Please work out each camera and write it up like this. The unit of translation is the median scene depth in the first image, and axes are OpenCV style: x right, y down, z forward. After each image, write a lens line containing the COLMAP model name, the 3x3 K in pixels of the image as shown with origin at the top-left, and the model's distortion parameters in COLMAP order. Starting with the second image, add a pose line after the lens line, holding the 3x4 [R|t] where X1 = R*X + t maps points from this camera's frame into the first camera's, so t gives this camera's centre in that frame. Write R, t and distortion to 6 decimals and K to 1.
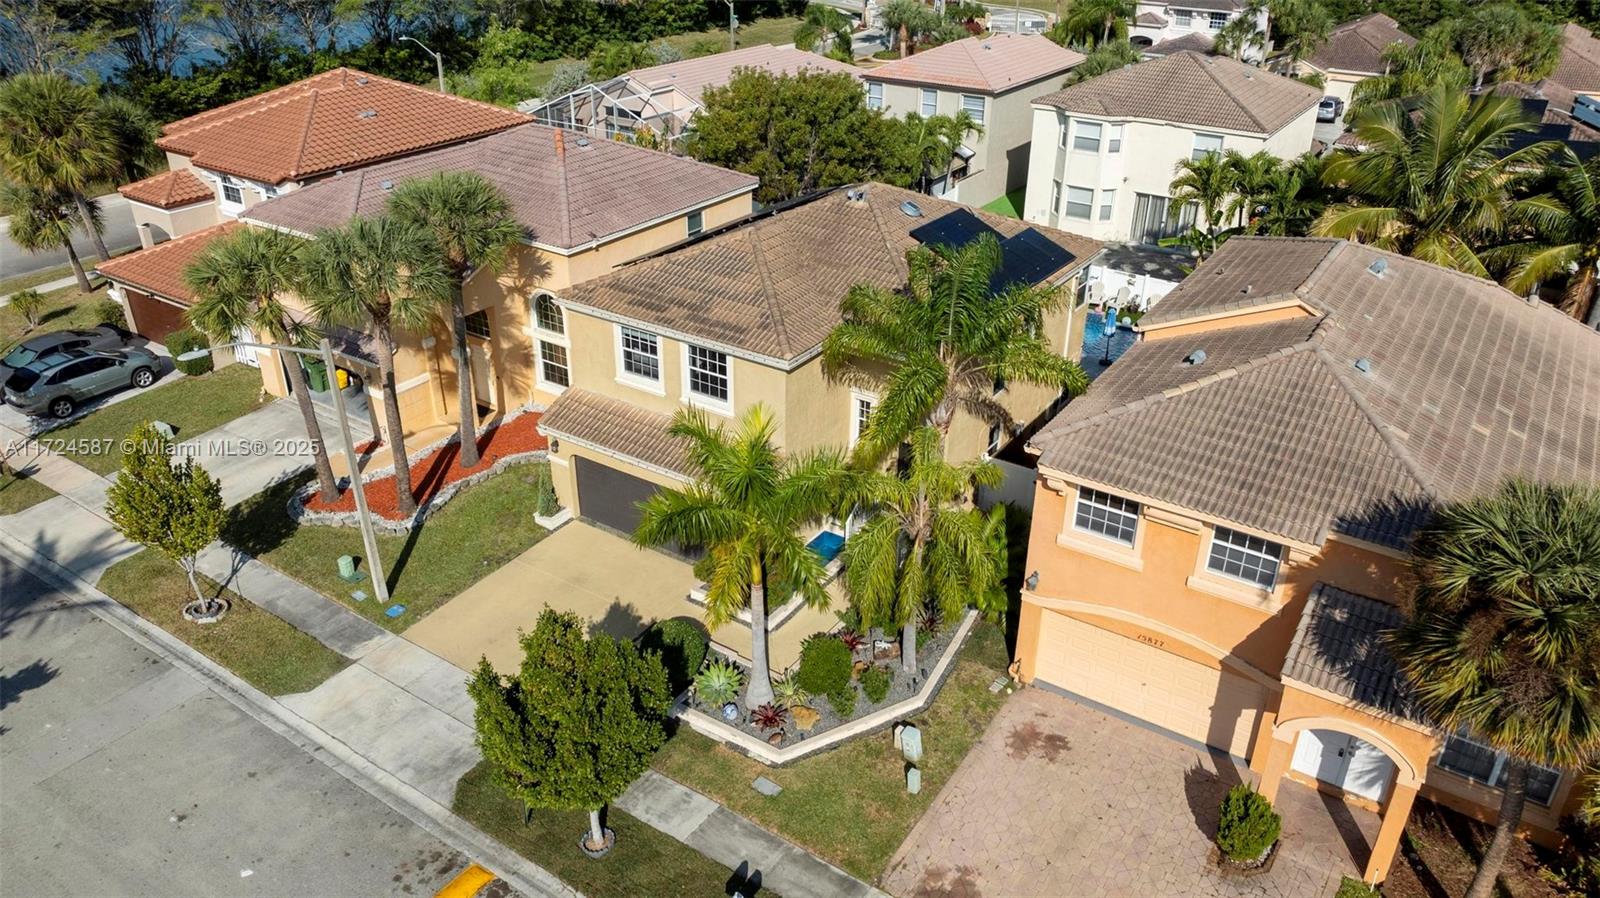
lens RADIAL K [[1122.4, 0, 805.4], [0, 1122.4, 445.3], [0, 0, 1]] dist [-0.019343, 0.016287]
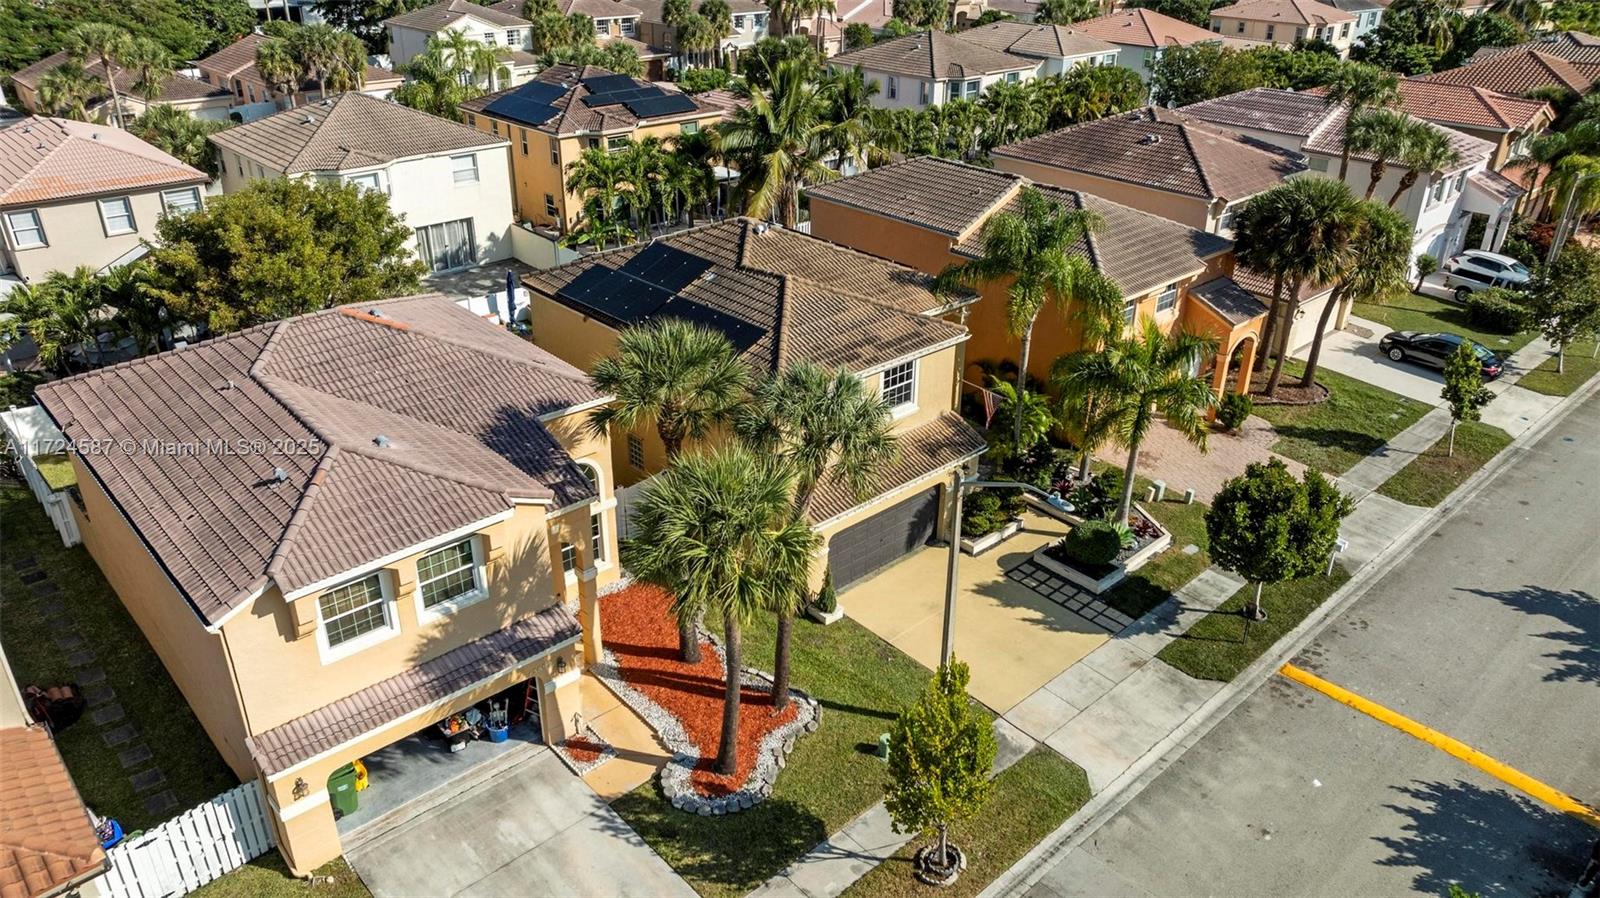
lens RADIAL K [[1122.4, 0, 804.8], [0, 1122.4, 442.1], [0, 0, 1]] dist [-0.019343, 0.016287]
pose [[0.236003, -0.440482, 0.866186, -1.114119], [0.442771, 0.842203, 0.307648, -0.406815], [-0.865018, 0.310916, 0.393795, 0.645371]]
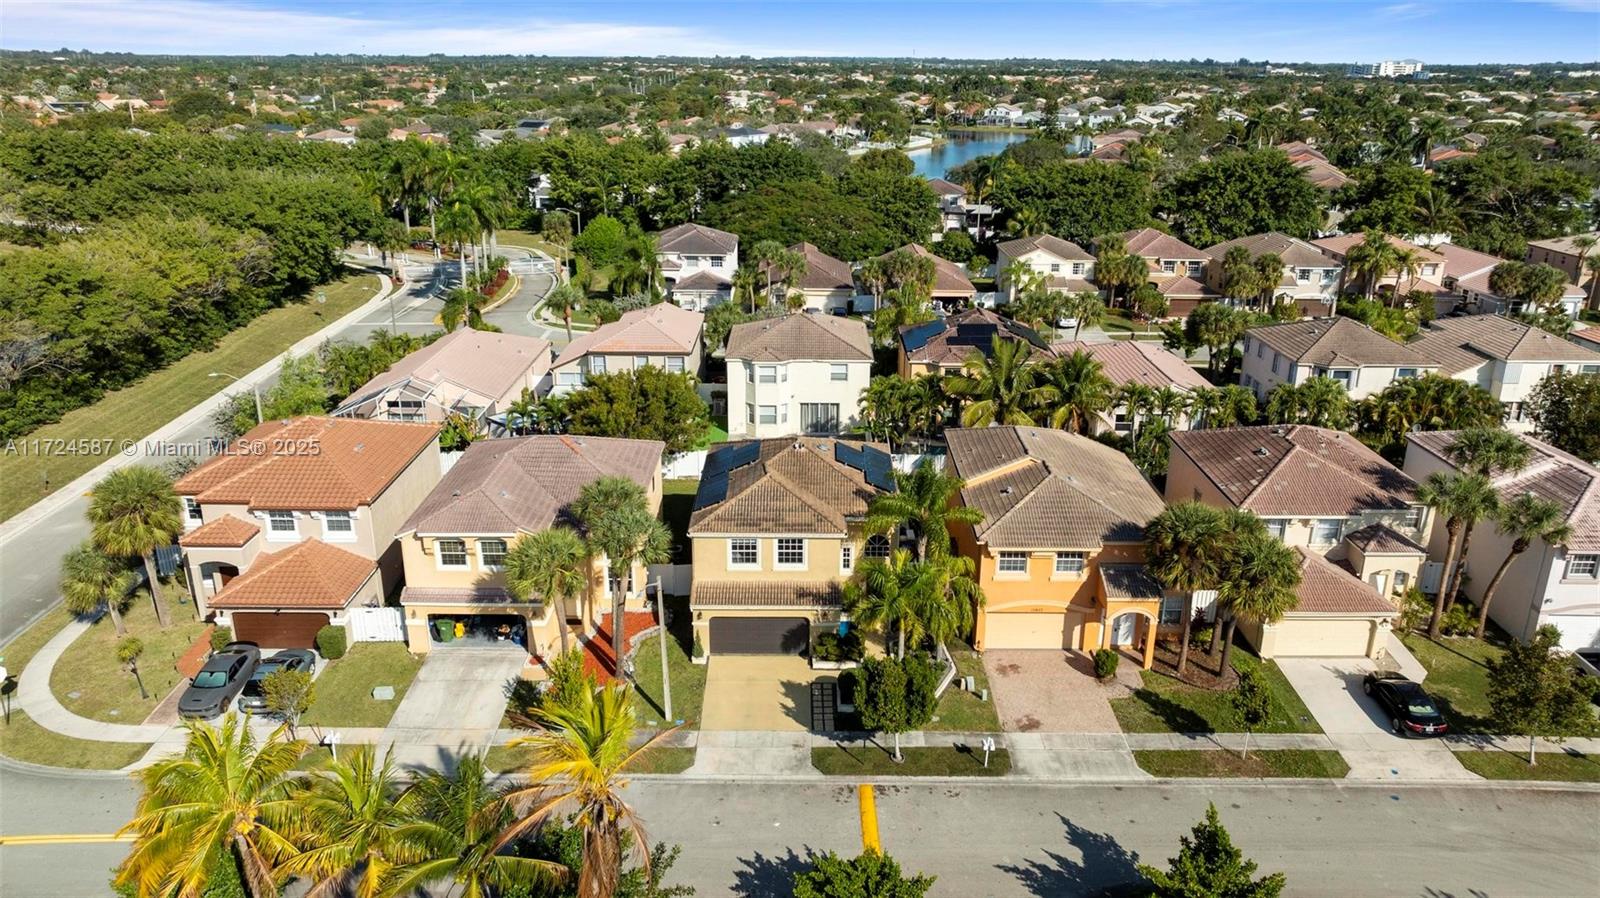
lens RADIAL K [[1122.4, 0, 808.6], [0, 1122.4, 440.3], [0, 0, 1]] dist [-0.019343, 0.016287]
pose [[0.831314, -0.183131, 0.524766, -1.025934], [0.258608, 0.963178, -0.073551, -0.097516], [-0.491974, 0.196853, 0.848063, -0.675922]]
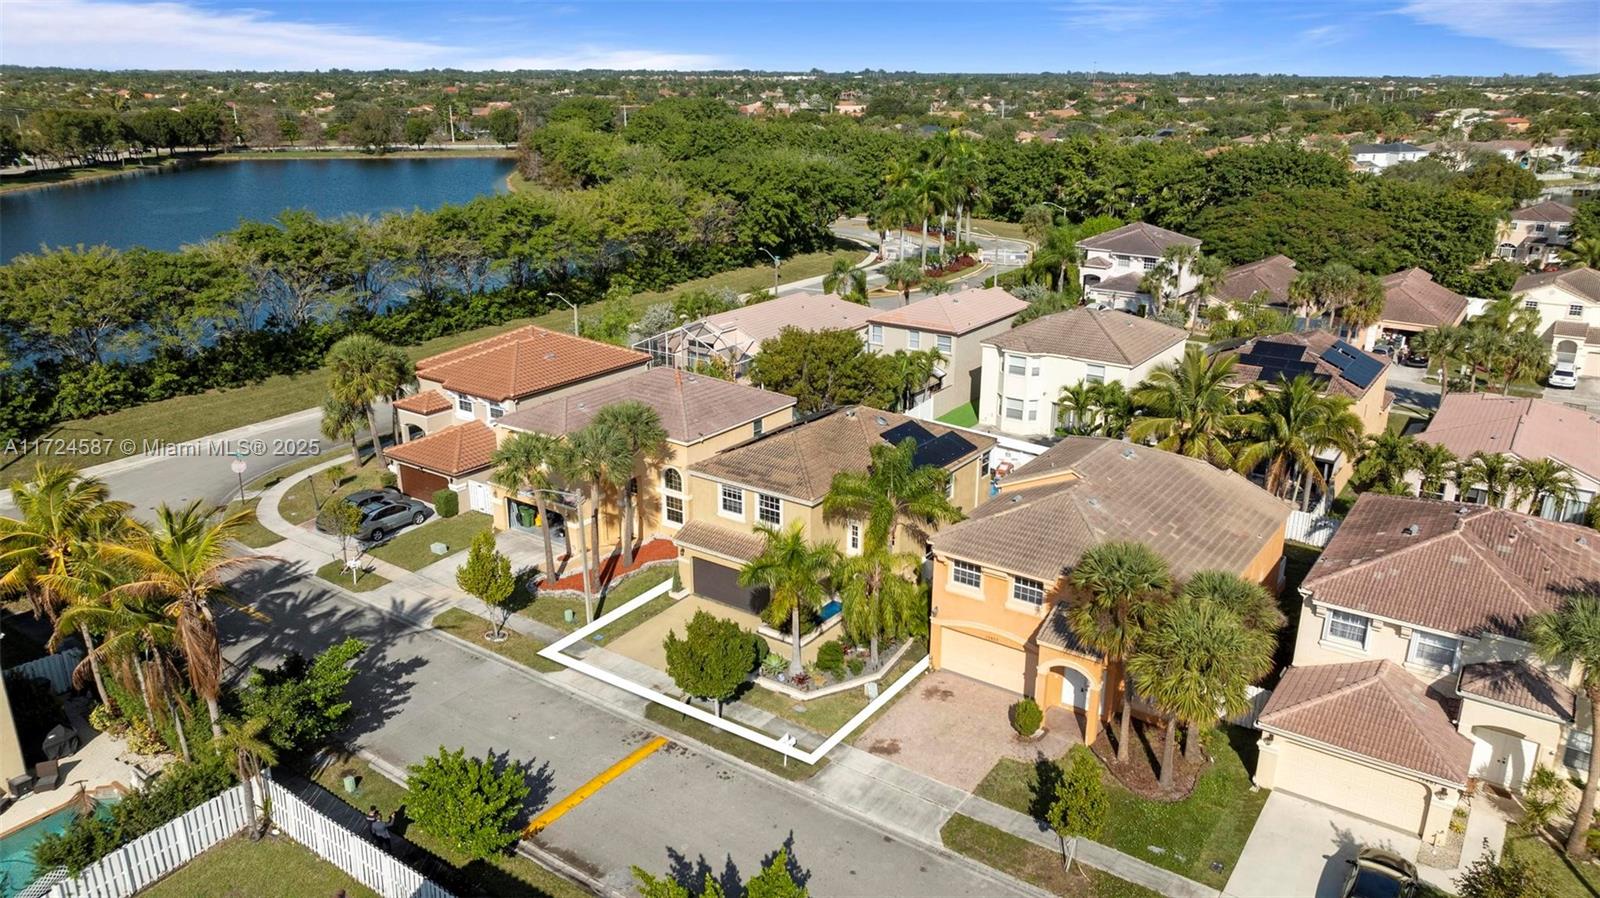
lens RADIAL K [[1122.4, 0, 810.2], [0, 1122.4, 443.5], [0, 0, 1]] dist [-0.019343, 0.016287]
pose [[0.999673, 0.001738, -0.025512, 0.028100], [-0.005852, 0.986763, -0.162065, 0.127878], [0.024893, 0.162161, 0.986450, -0.845389]]
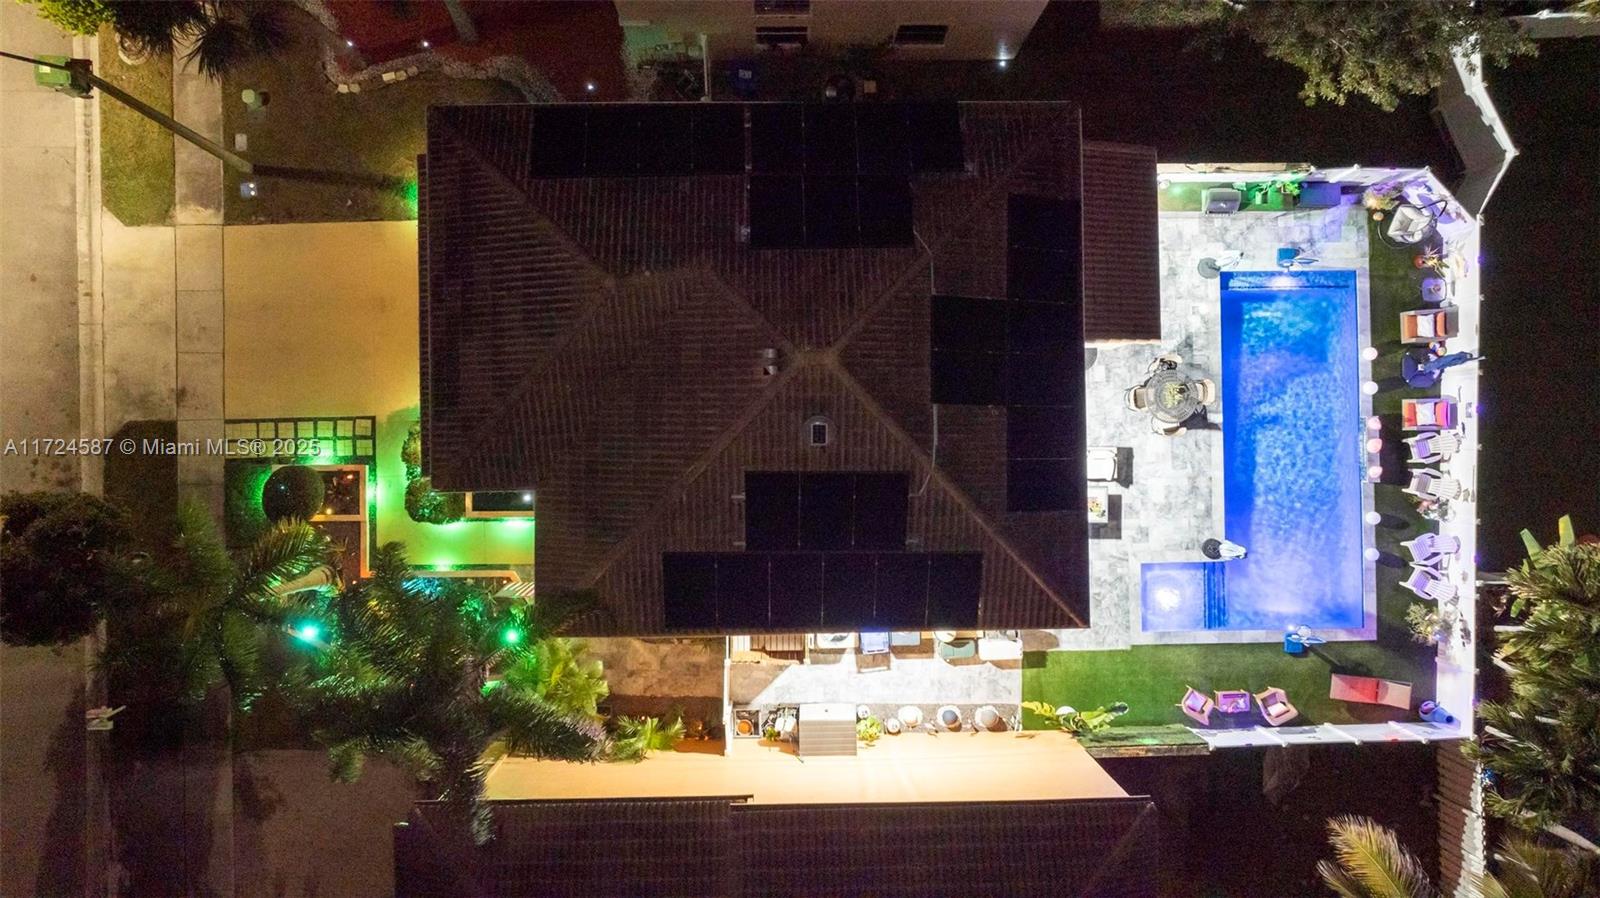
lens RADIAL K [[1122.4, 0, 799.0], [0, 1122.4, 448.6], [0, 0, 1]] dist [-0.019343, 0.016287]
pose [[0.565083, 0.825004, 0.007129, 0.100327], [-0.404040, 0.269191, 0.874235, -0.860202], [0.719328, -0.496896, 0.485450, 0.738906]]
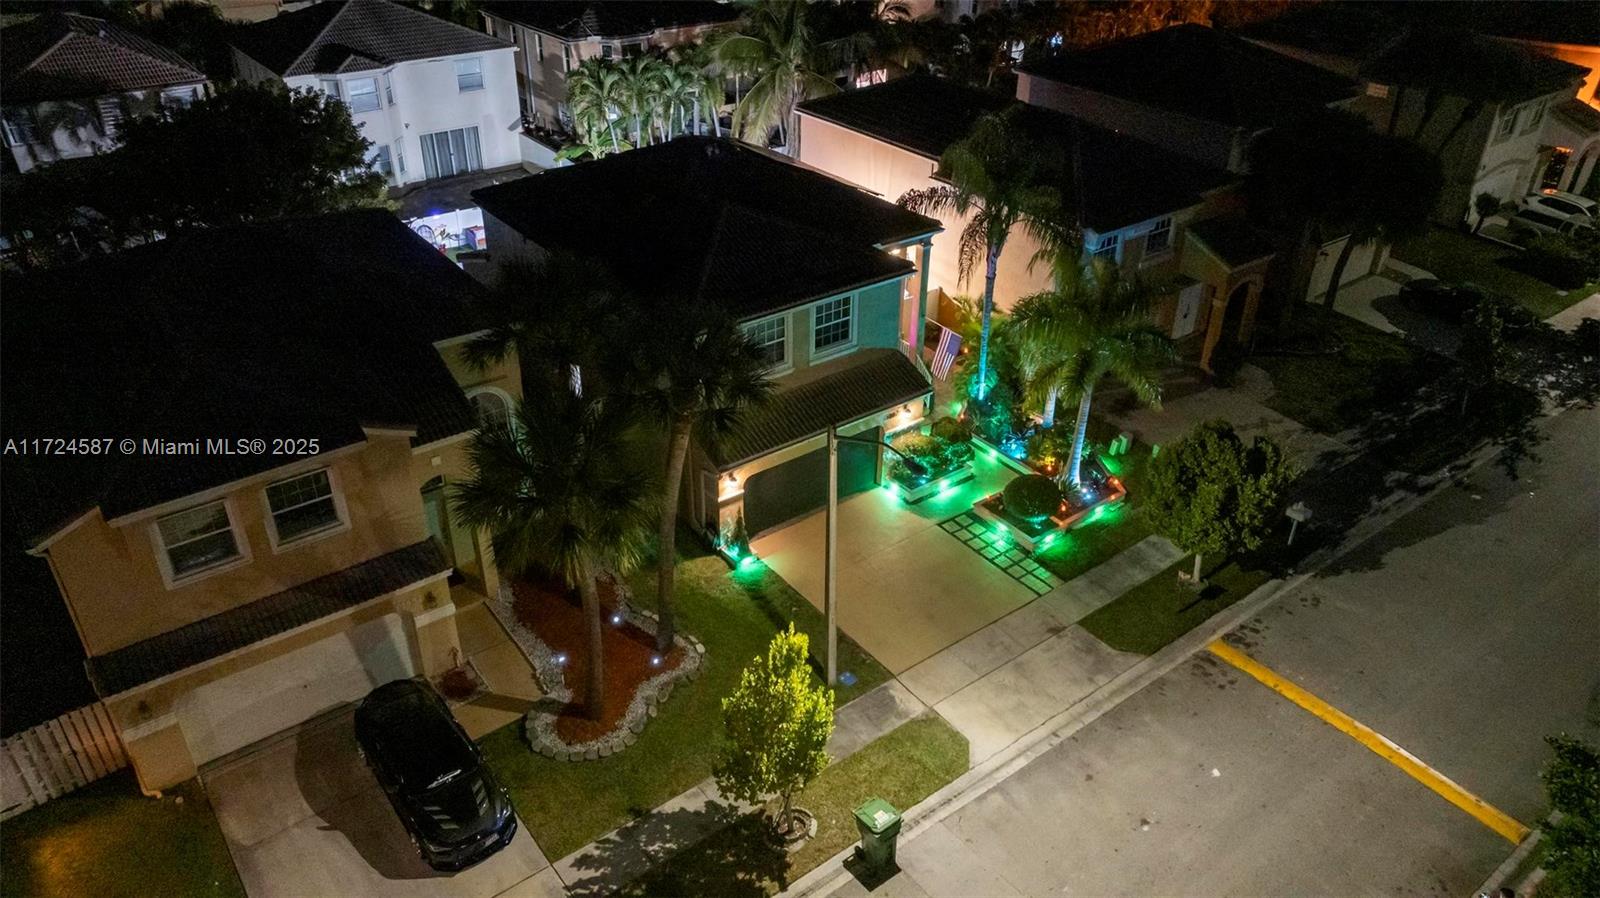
lens RADIAL K [[1122.4, 0, 803.1], [0, 1122.4, 440.1], [0, 0, 1]] dist [-0.019343, 0.016287]
pose [[0.327448, -0.490724, 0.807445, -1.017915], [0.431886, 0.837796, 0.334024, -0.341539], [-0.840388, 0.239349, 0.486271, 0.520781]]
